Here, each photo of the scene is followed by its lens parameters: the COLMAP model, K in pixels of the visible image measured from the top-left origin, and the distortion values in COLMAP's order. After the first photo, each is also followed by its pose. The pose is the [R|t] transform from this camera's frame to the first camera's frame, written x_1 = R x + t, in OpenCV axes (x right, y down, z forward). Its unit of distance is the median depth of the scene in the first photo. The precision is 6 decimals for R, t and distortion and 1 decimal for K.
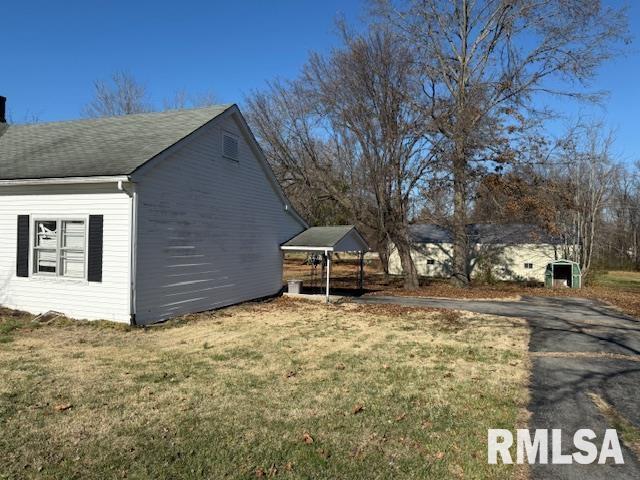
lens RADIAL K [[443.3, 0, 318.5], [0, 443.3, 232.3], [0, 0, 1]] dist [0.102400, -0.132652]
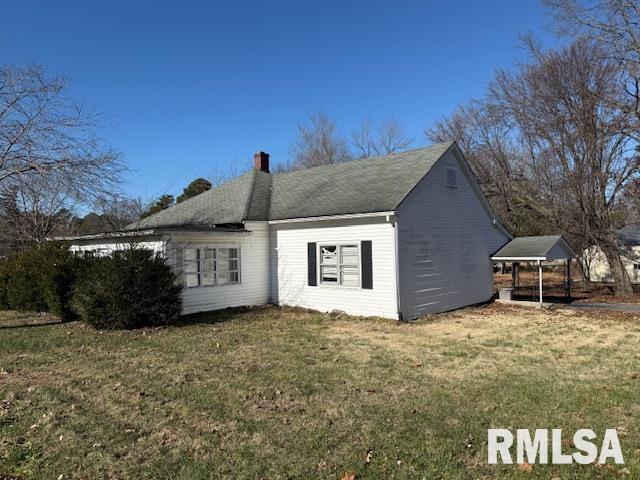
lens RADIAL K [[443.3, 0, 318.5], [0, 443.3, 232.3], [0, 0, 1]] dist [0.102400, -0.132652]
pose [[0.937044, -0.052404, -0.345258, -0.146433], [0.045722, 0.998576, -0.027476, -0.029135], [0.346206, 0.009961, 0.938106, -0.303294]]
